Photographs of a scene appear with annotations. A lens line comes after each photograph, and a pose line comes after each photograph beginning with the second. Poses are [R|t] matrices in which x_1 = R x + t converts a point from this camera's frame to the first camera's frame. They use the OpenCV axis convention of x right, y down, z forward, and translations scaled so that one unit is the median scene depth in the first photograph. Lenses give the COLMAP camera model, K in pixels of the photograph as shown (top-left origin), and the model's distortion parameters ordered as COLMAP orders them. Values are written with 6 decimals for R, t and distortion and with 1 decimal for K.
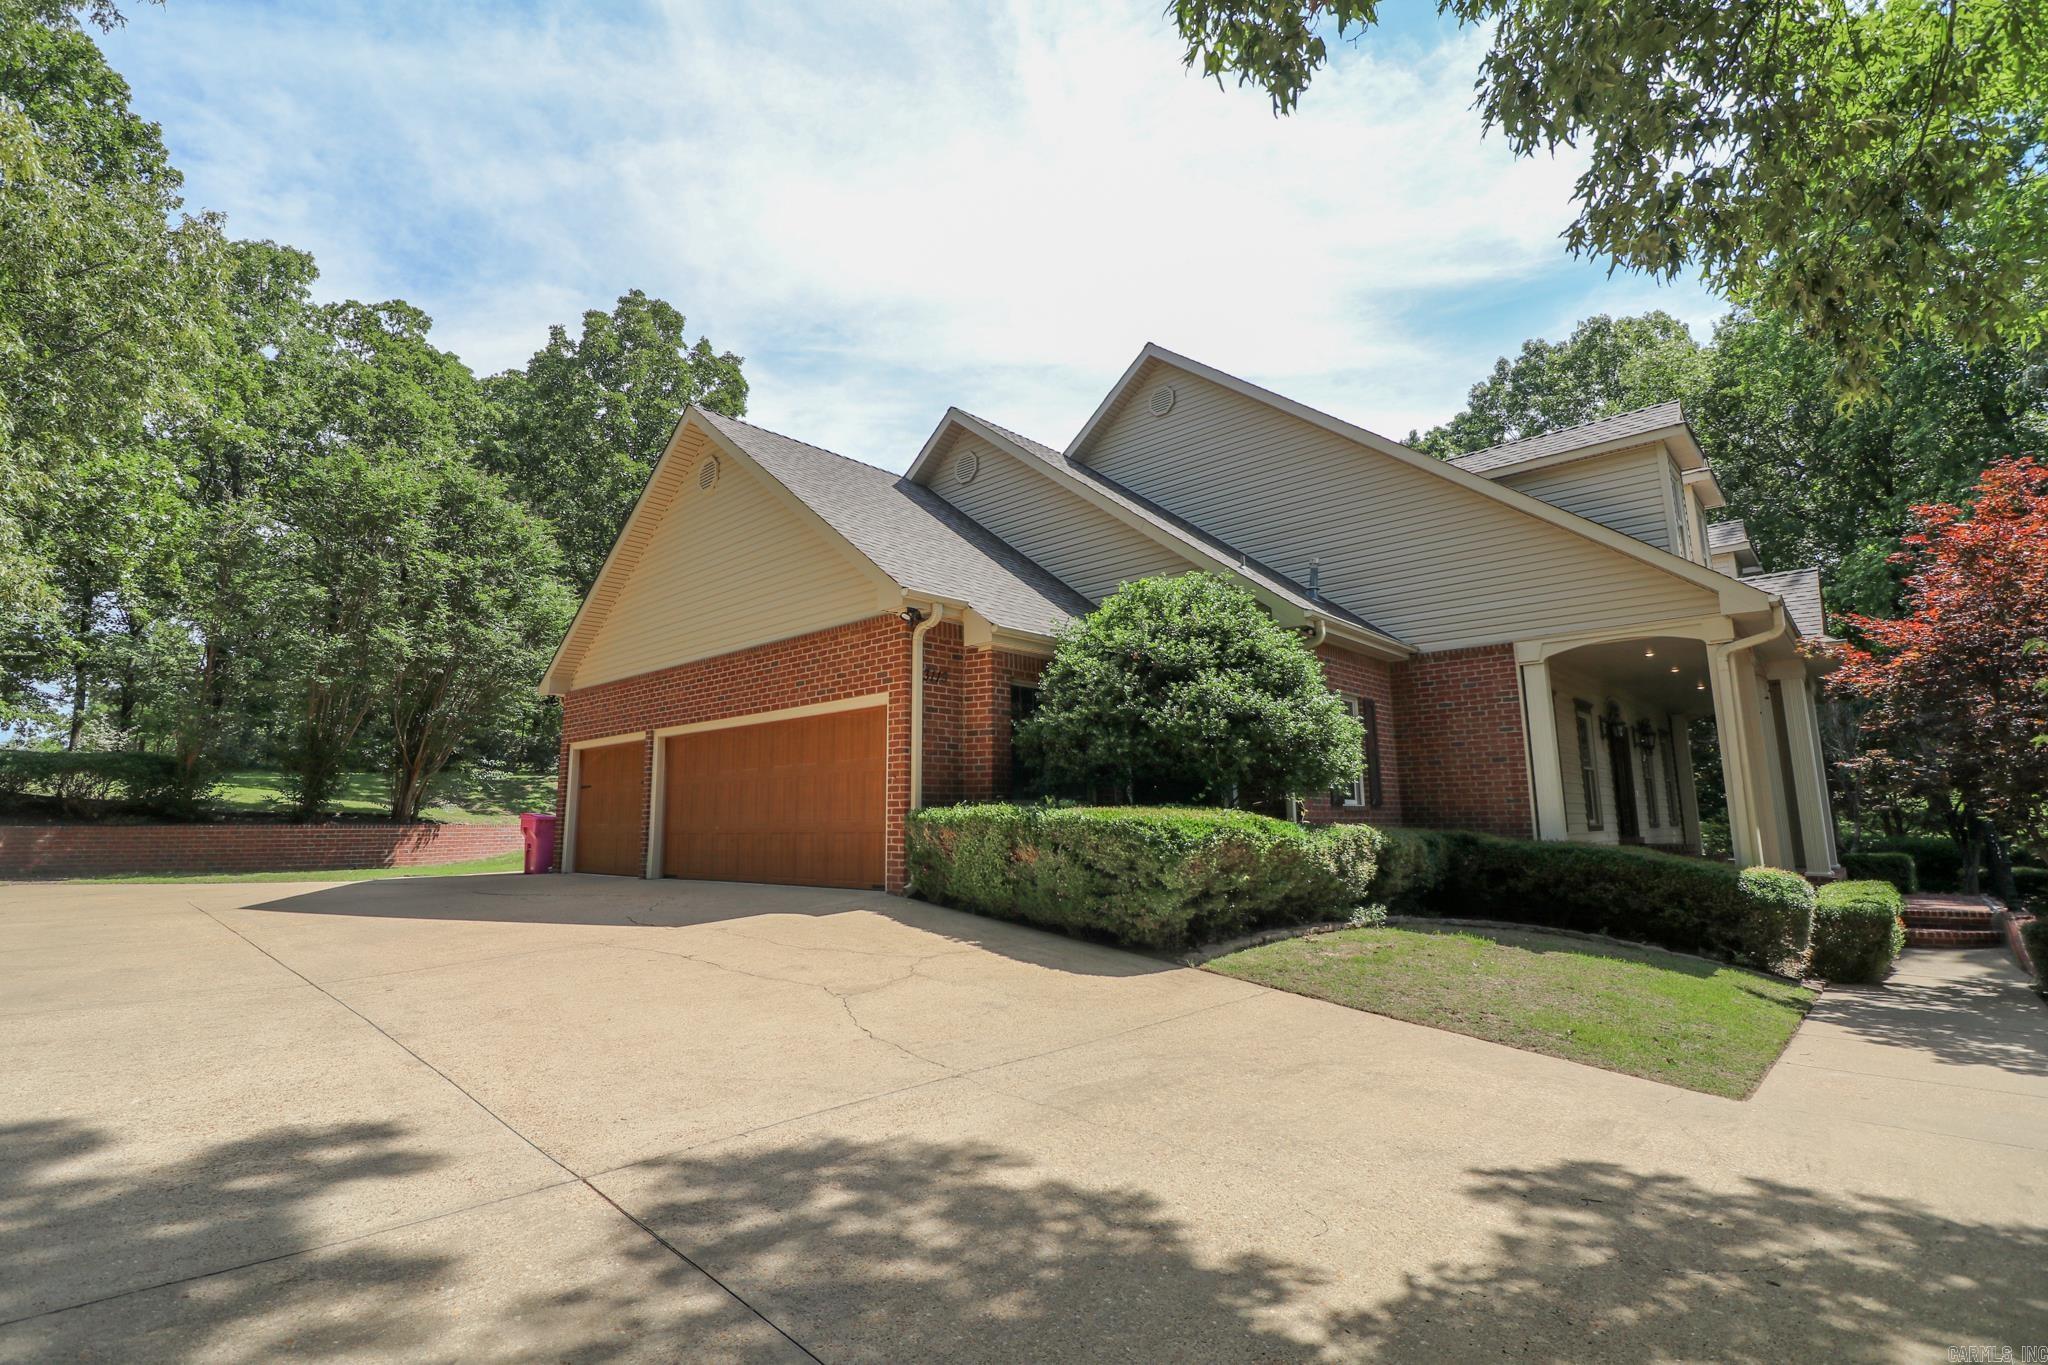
lens RADIAL K [[948.2, 0, 1016.7], [0, 948.2, 660.9], [0, 0, 1]] dist [0.003142, -0.014937]
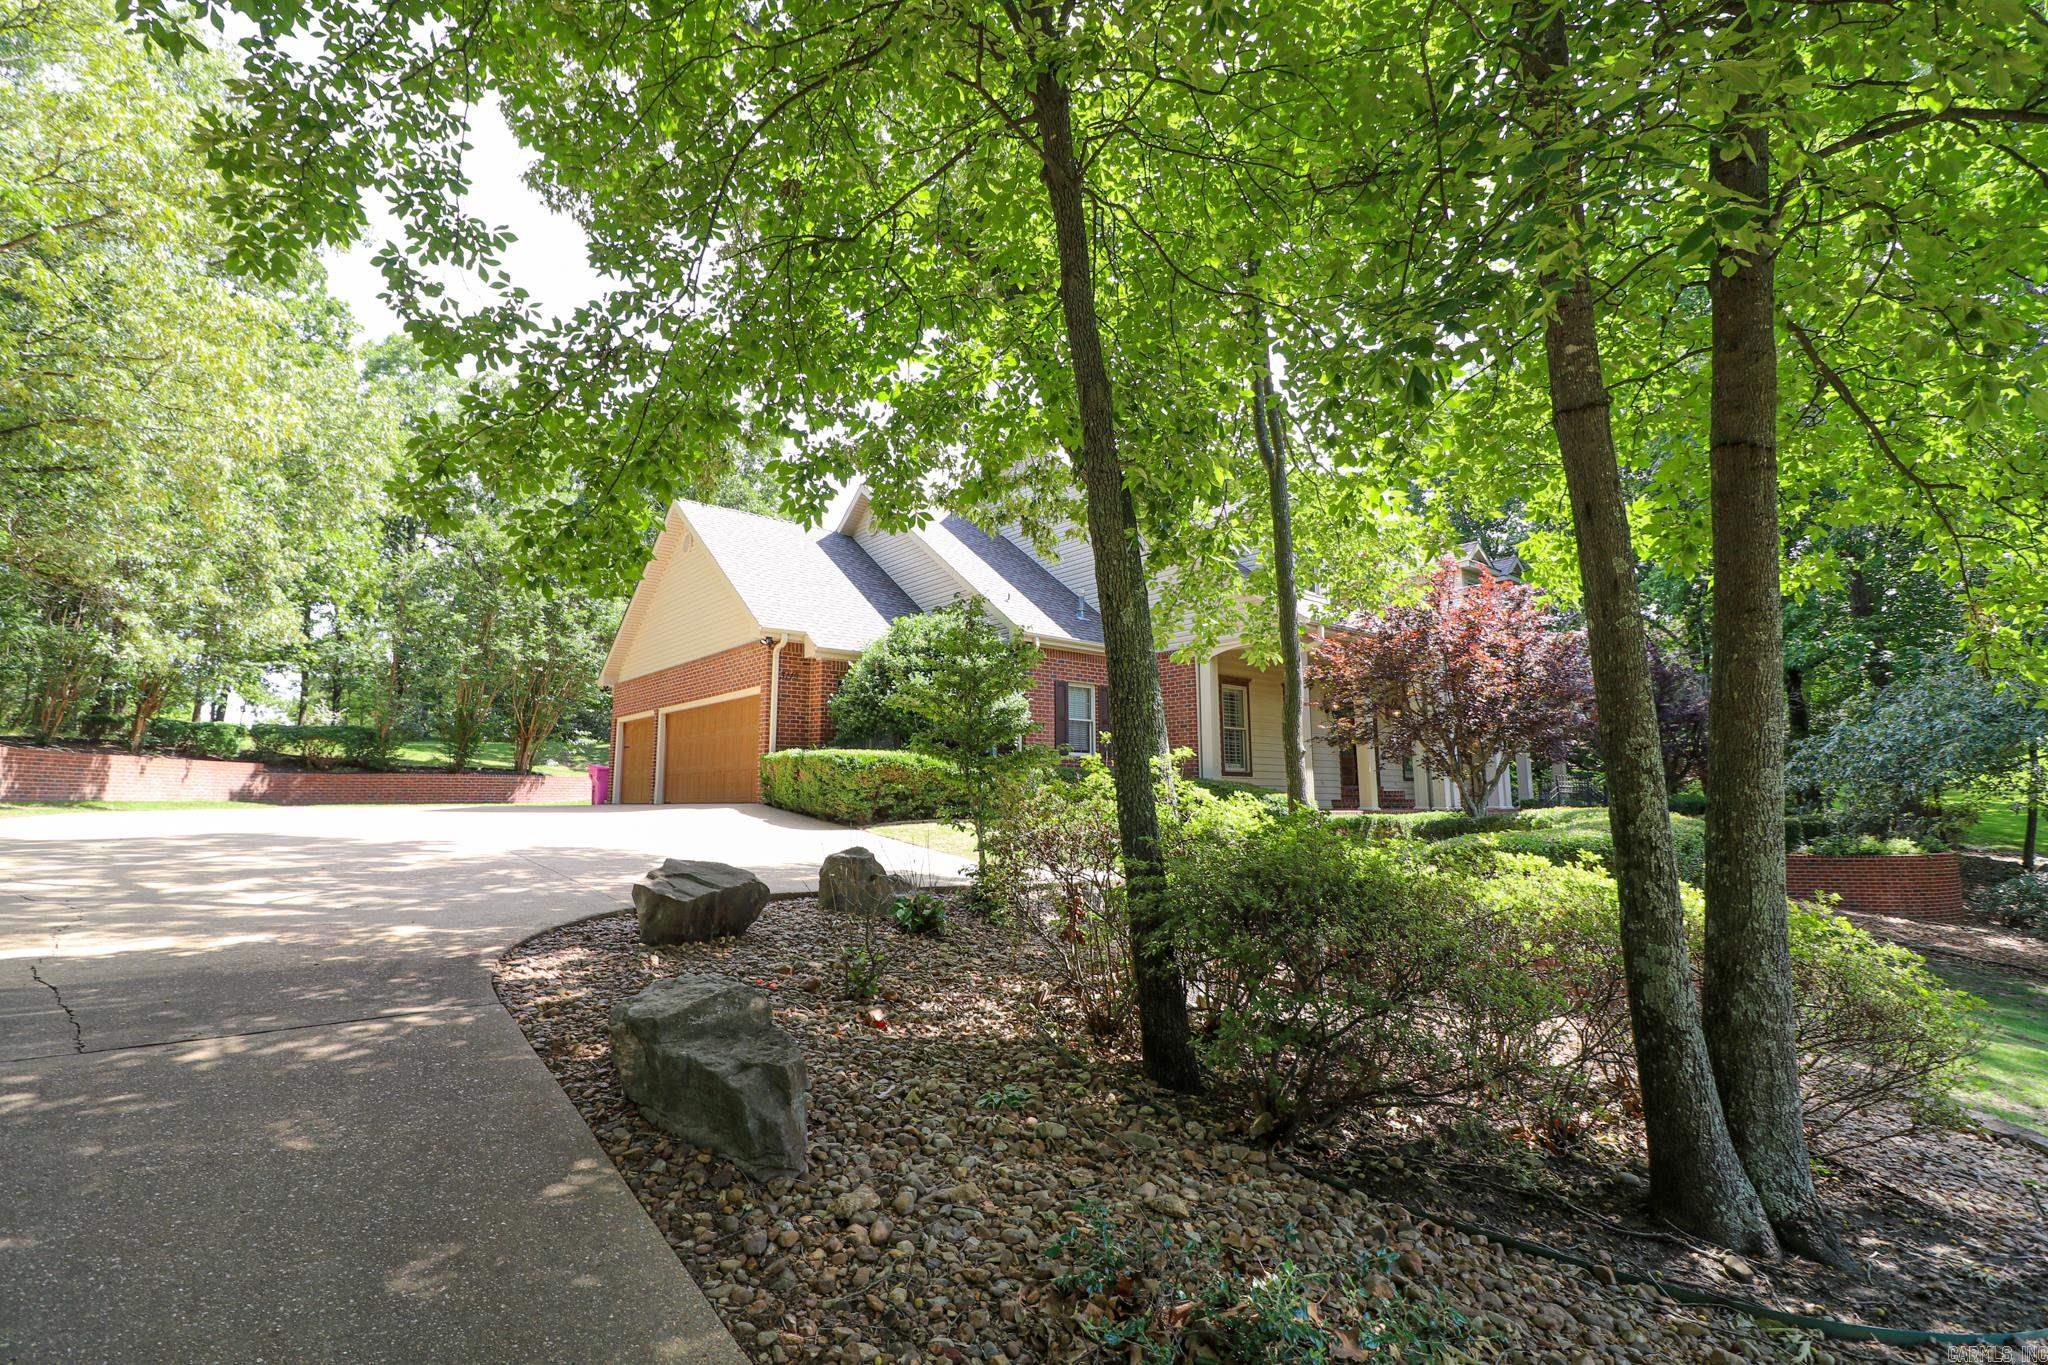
lens RADIAL K [[948.2, 0, 1016.7], [0, 948.2, 660.9], [0, 0, 1]] dist [0.003142, -0.014937]
pose [[0.991733, -0.011312, -0.127816, 0.311411], [0.014253, 0.999654, 0.022119, -0.024588], [0.127521, -0.023758, 0.991551, -0.358525]]
